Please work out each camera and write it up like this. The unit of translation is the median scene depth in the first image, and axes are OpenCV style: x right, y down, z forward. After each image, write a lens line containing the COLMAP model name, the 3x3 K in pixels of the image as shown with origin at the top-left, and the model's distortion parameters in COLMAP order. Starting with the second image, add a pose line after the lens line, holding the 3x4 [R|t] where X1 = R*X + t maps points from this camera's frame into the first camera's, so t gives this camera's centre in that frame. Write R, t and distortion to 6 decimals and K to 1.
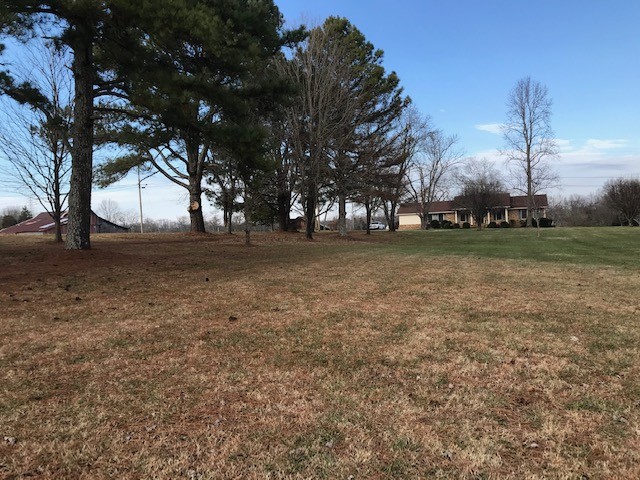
lens RADIAL K [[499.2, 0, 320.0], [0, 499.2, 240.0], [0, 0, 1]] dist [0.014359, -0.000926]
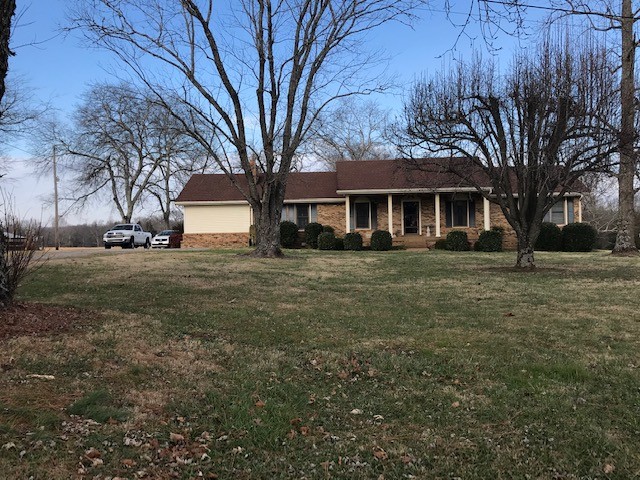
lens RADIAL K [[499.2, 0, 320.0], [0, 499.2, 240.0], [0, 0, 1]] dist [0.014359, -0.000926]
pose [[0.938311, 0.013682, 0.345523, 0.166730], [-0.010955, 0.999892, -0.009845, -0.030842], [-0.345620, 0.005453, 0.938359, 0.840615]]
